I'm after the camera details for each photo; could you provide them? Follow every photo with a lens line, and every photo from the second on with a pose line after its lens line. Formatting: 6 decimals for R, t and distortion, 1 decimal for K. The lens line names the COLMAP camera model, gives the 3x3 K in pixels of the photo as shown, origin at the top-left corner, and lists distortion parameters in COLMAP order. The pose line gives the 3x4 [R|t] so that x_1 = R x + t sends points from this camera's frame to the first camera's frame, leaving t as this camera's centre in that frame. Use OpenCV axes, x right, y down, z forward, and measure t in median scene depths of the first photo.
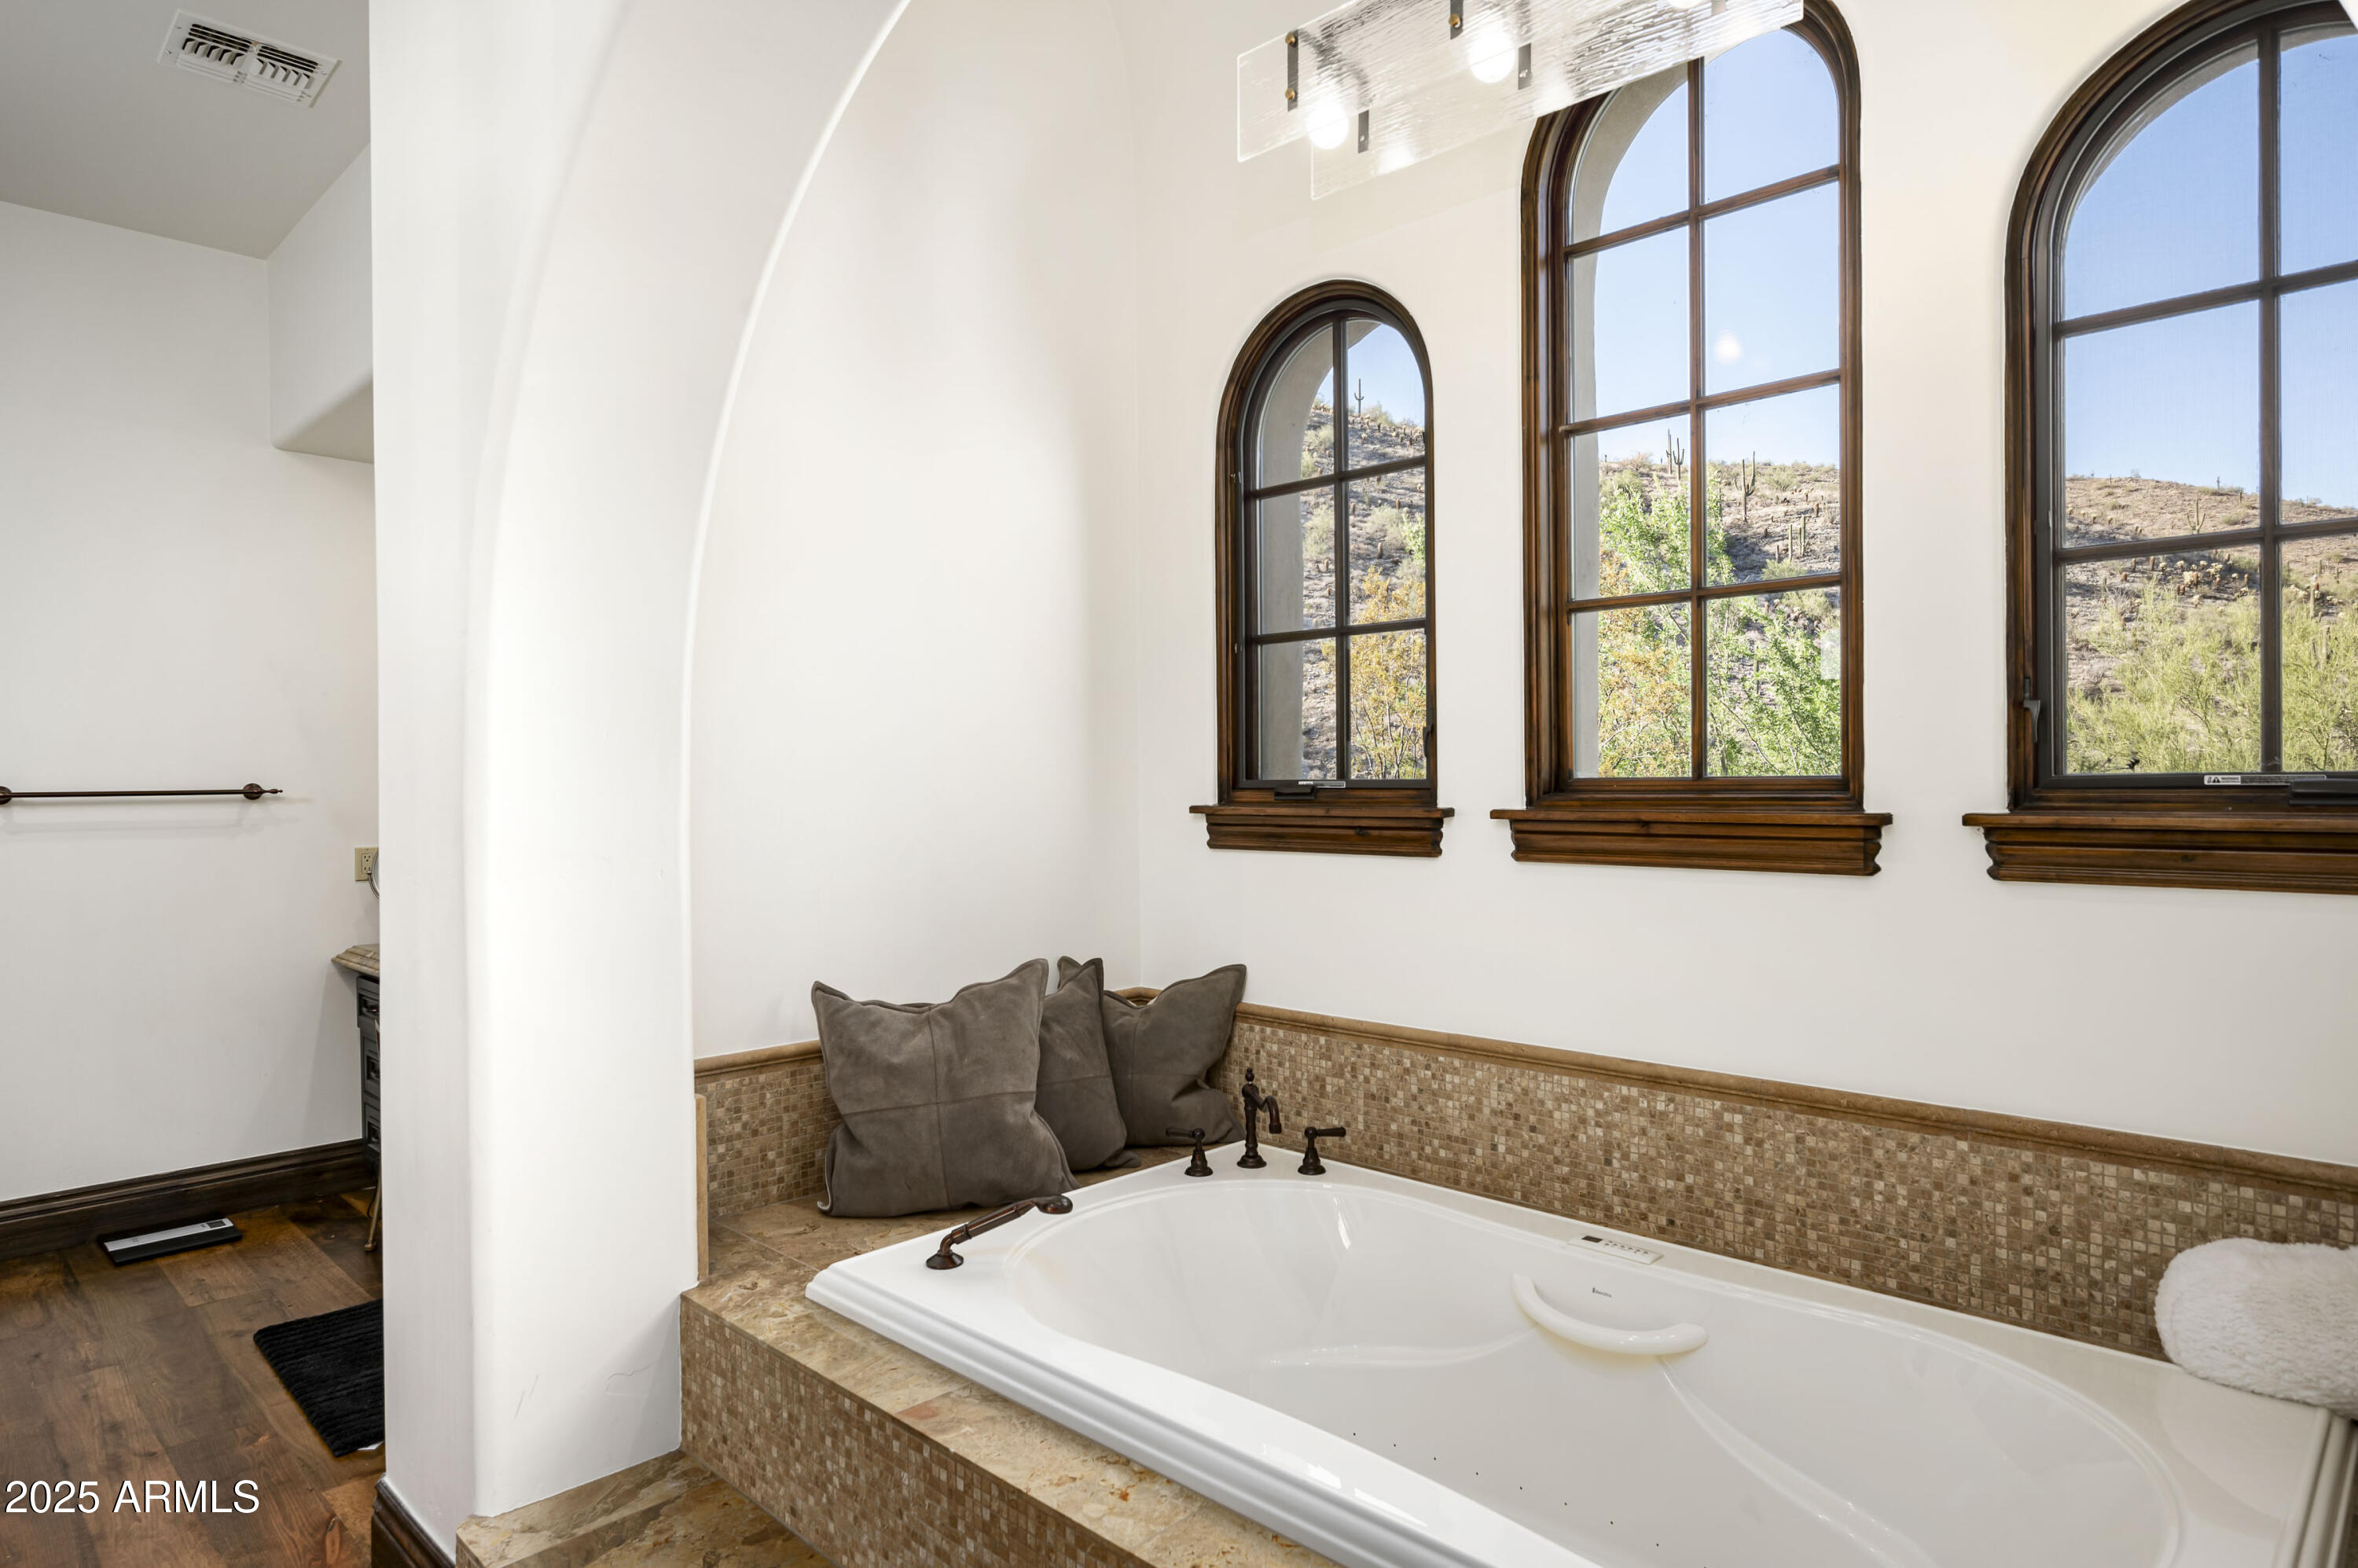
lens RADIAL K [[1346.2, 0, 1176.8], [0, 1346.2, 784.7], [0, 0, 1]] dist [0.002493, 0.002389]
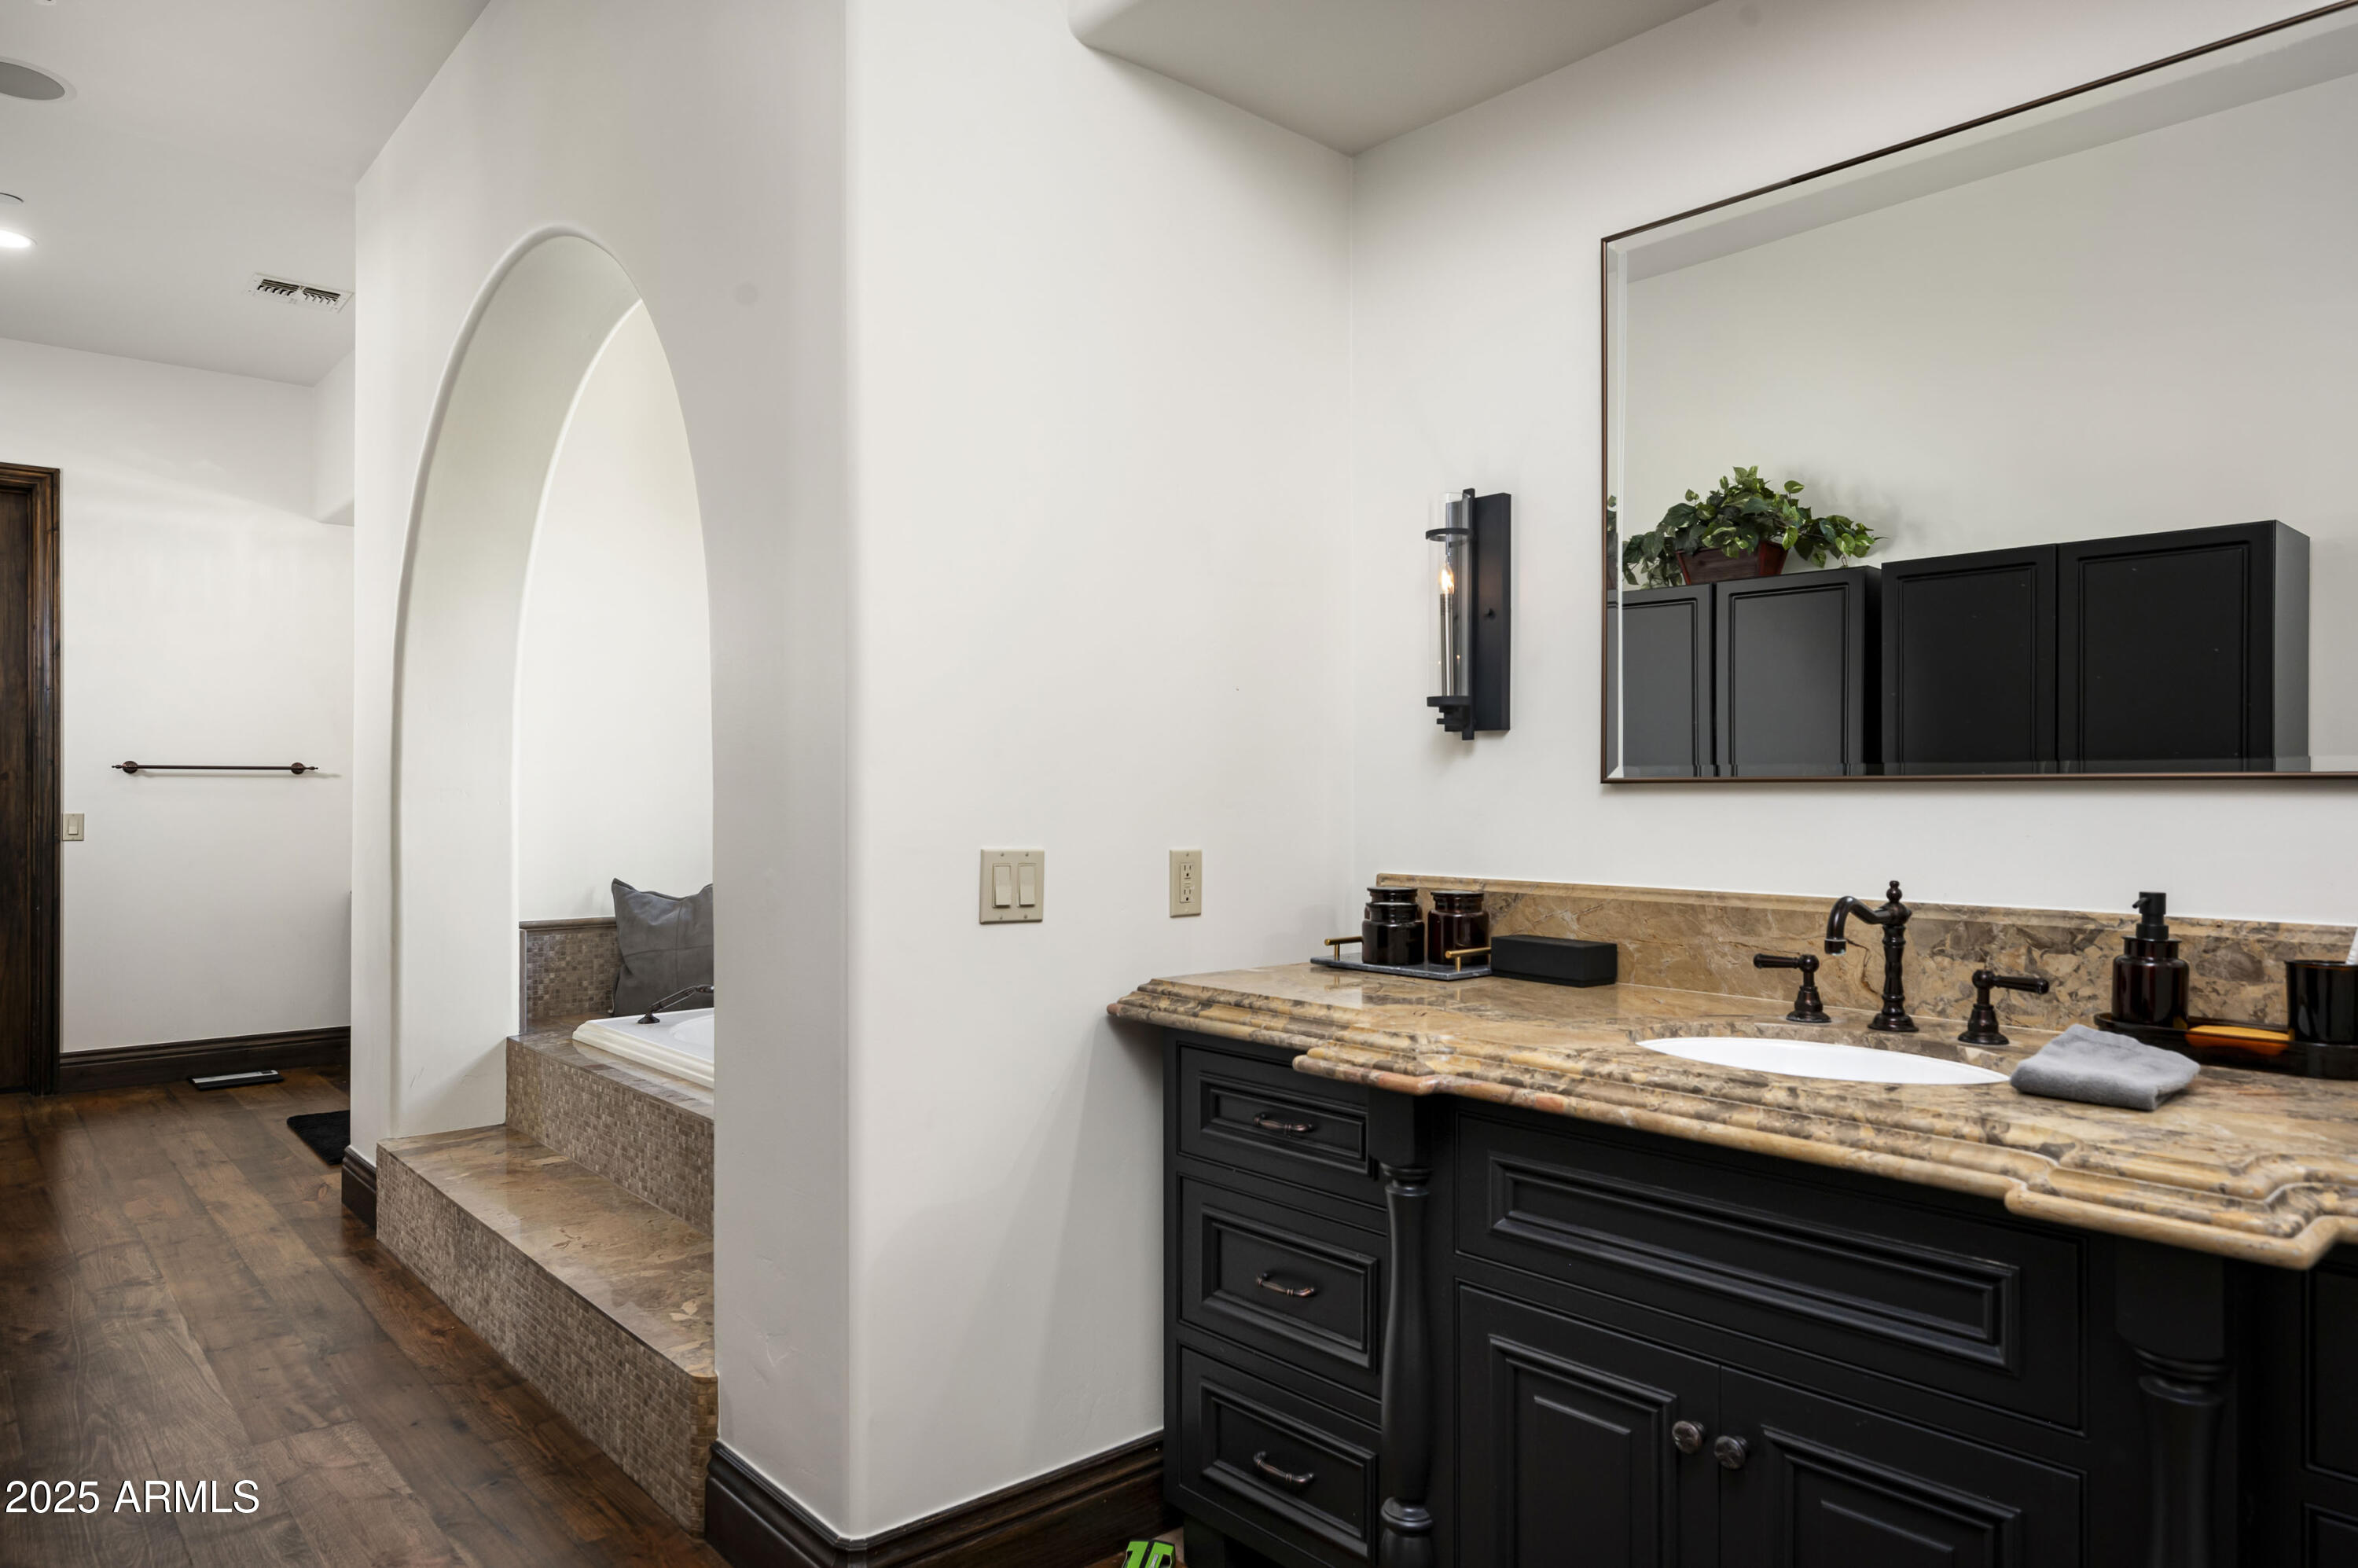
lens RADIAL K [[1442.0, 0, 1181.0], [0, 1442.0, 787.0], [0, 0, 1]] dist [0.000248, -0.001704]
pose [[0.997839, 0.012535, -0.064502, 0.474782], [-0.013102, 0.999879, -0.008372, 0.036778], [0.064389, 0.009199, 0.997882, -0.630260]]
